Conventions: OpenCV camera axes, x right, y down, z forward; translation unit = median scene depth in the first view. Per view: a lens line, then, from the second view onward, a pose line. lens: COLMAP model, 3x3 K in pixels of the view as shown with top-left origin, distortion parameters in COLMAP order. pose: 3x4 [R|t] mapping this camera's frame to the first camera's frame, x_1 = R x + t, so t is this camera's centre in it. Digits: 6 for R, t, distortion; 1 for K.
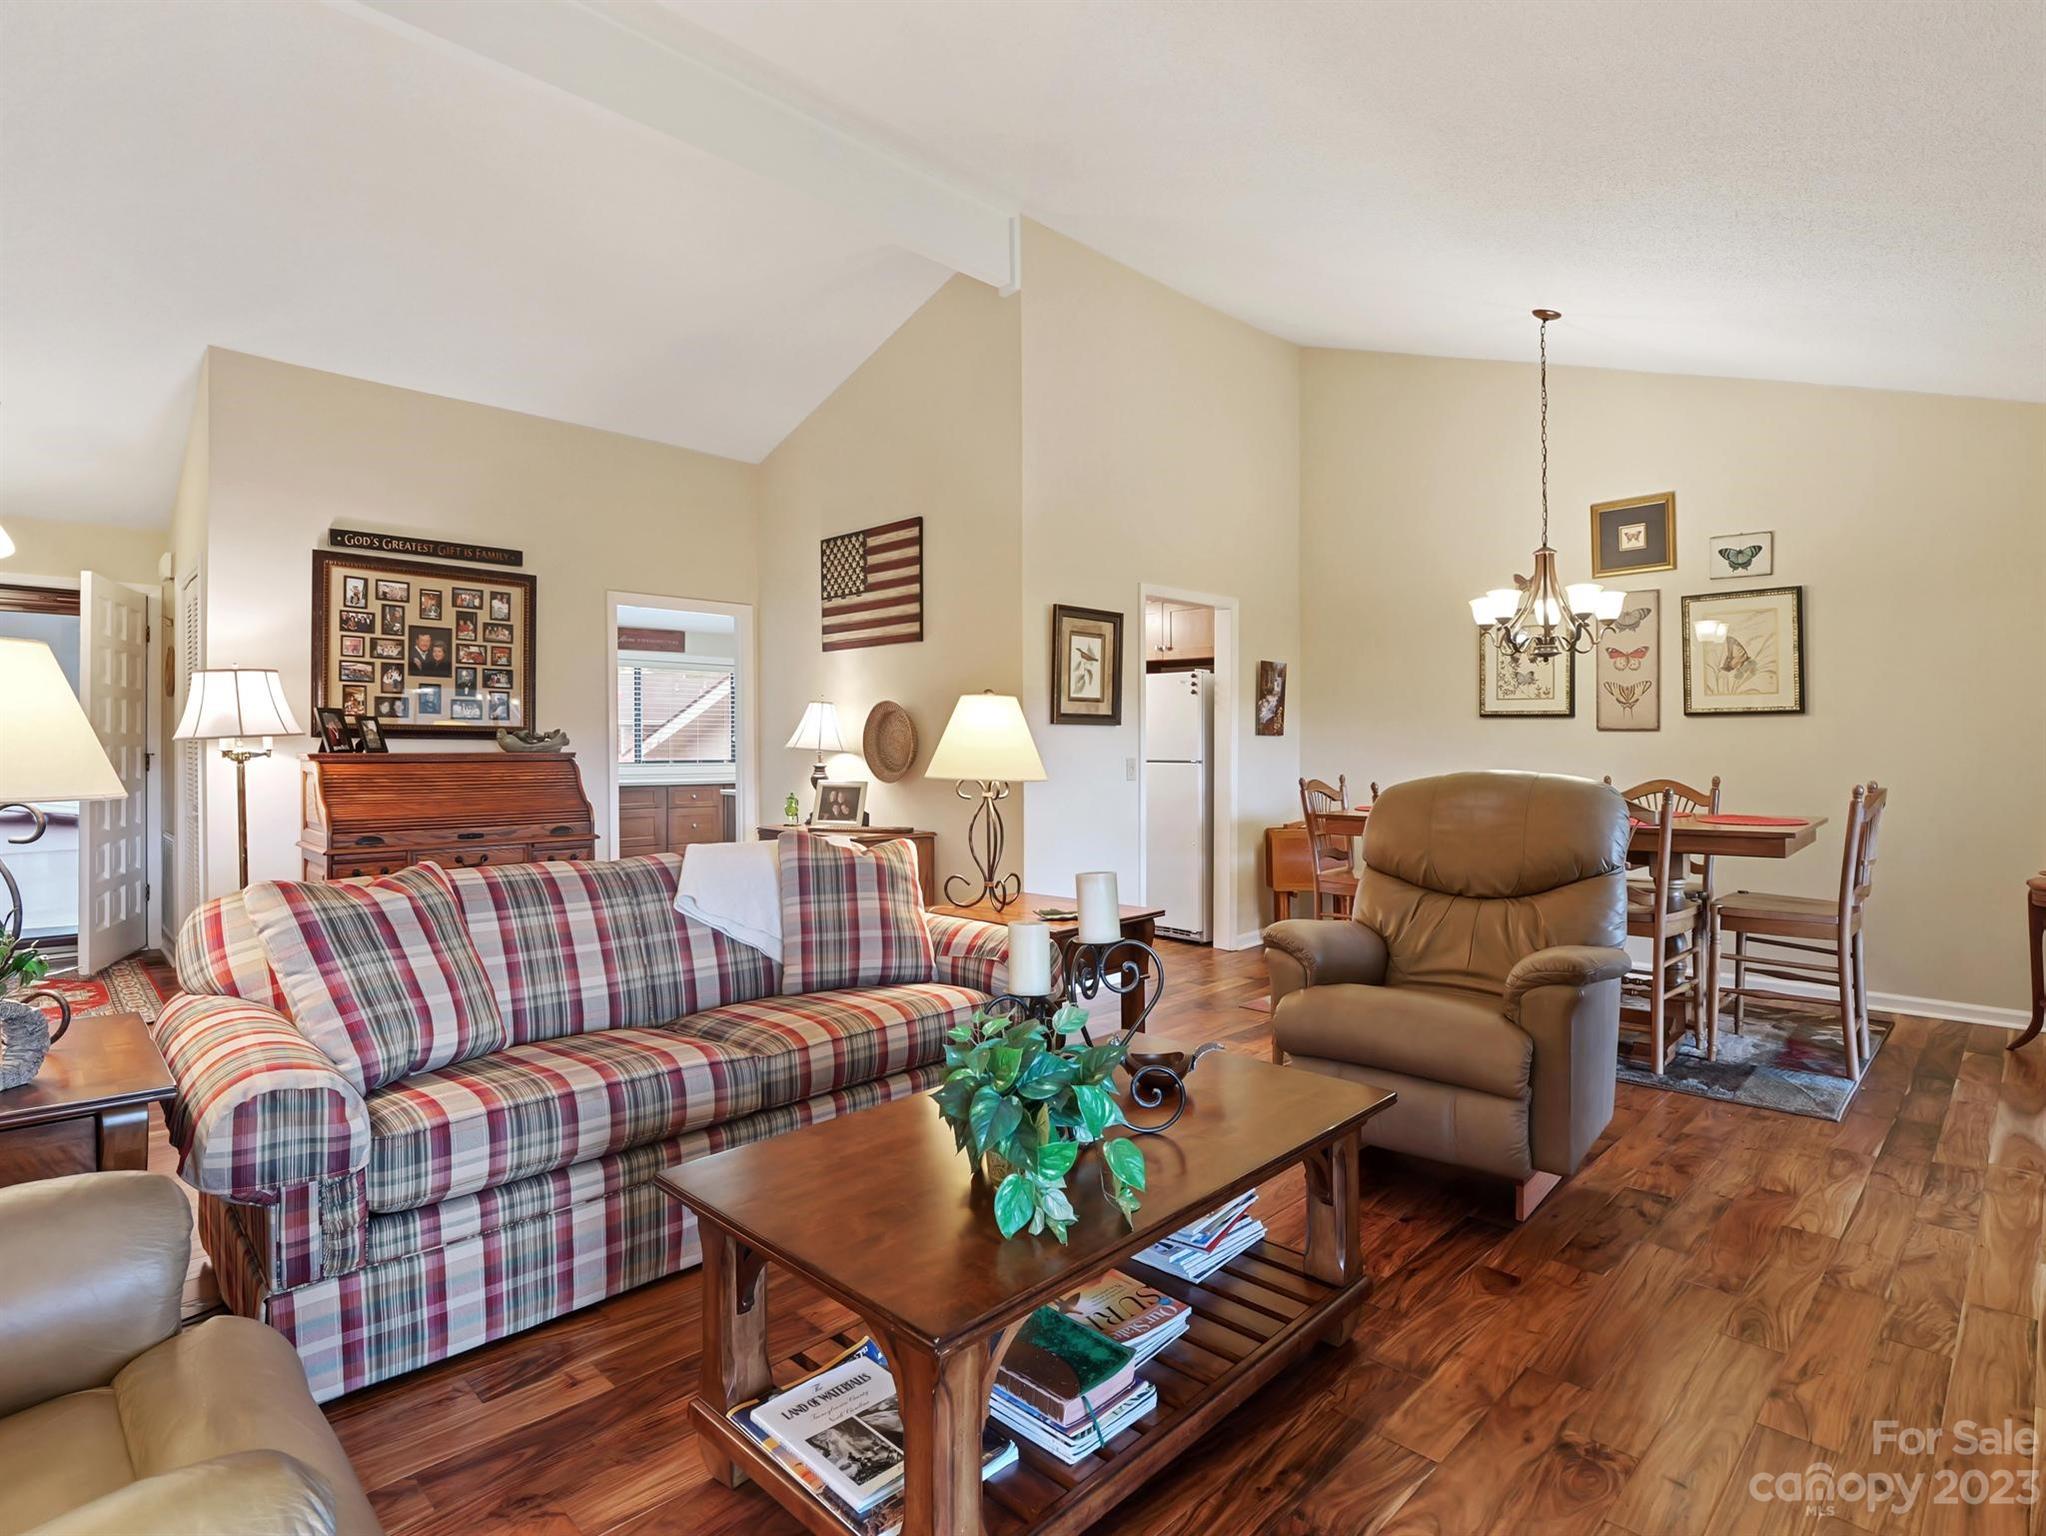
lens RADIAL K [[1037.7, 0, 1020.9], [0, 1037.7, 749.3], [0, 0, 1]] dist [-0.028788, -0.000333]
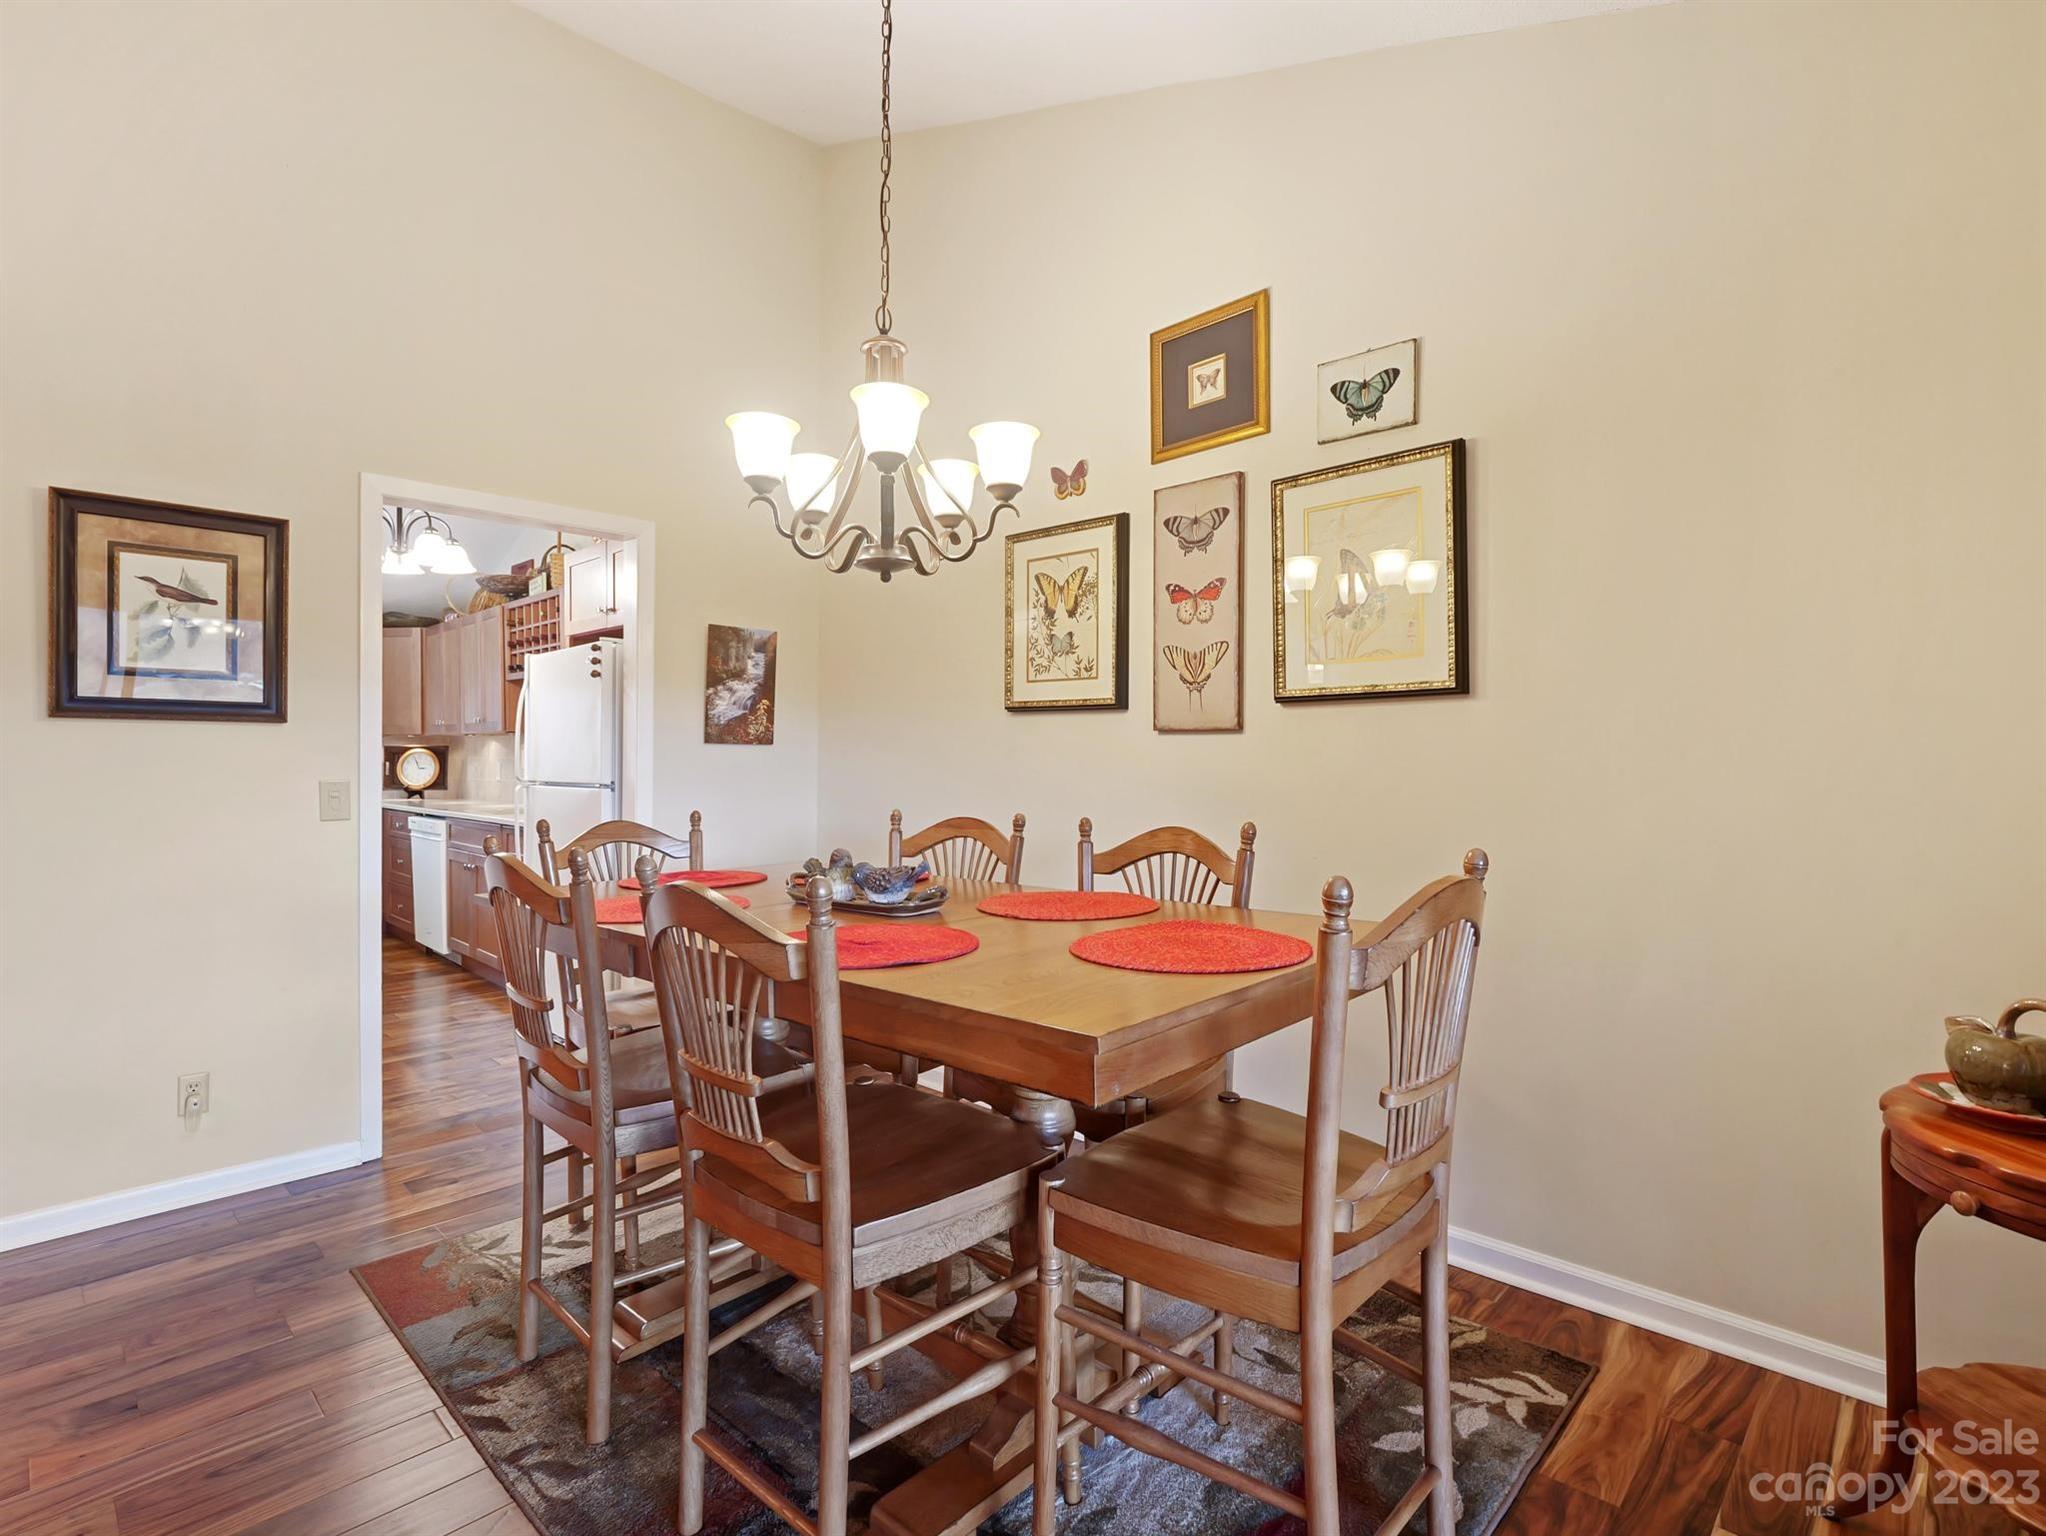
lens RADIAL K [[1010.1, 0, 1014.9], [0, 1010.1, 766.1], [0, 0, 1]] dist [-0.007774, -0.001349]
pose [[0.999839, 0.001497, 0.017905, 0.487014], [-0.001507, 0.999999, 0.000531, -0.000363], [-0.017904, -0.000558, 0.999840, 0.463150]]
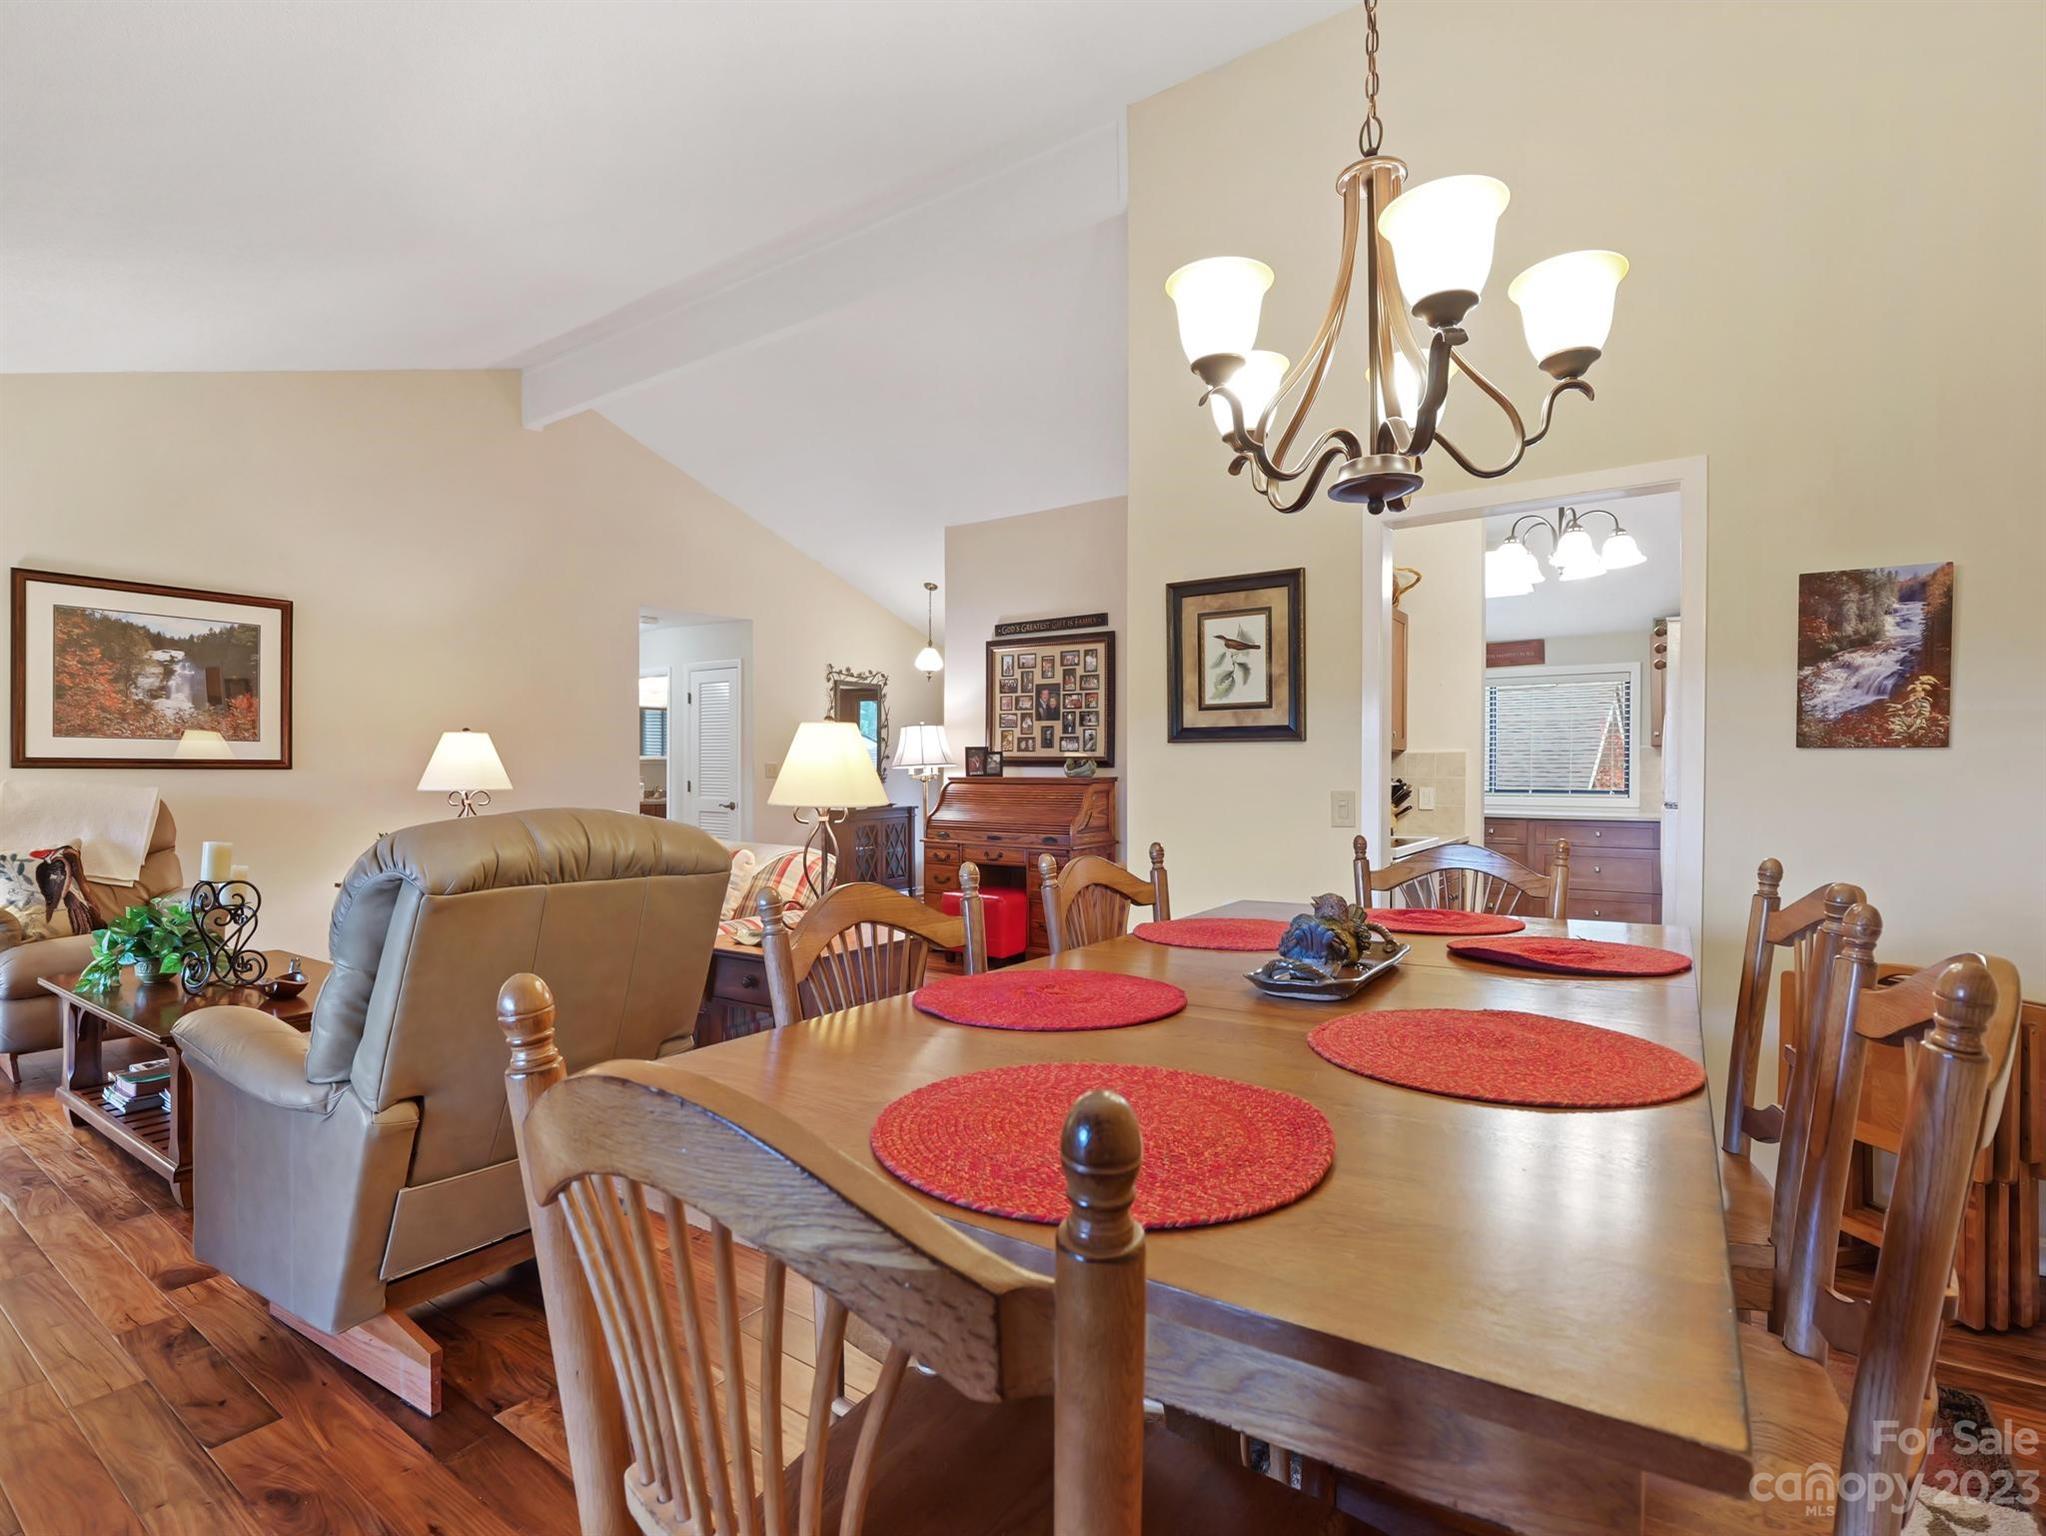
lens RADIAL K [[991.4, 0, 1021.4], [0, 991.4, 783.4], [0, 0, 1]] dist [-0.019146, -0.000040]
pose [[0.171240, 0.011303, -0.985164, 0.691969], [-0.004562, 0.999933, 0.010679, -0.002129], [0.985219, 0.002665, 0.171280, 0.734802]]
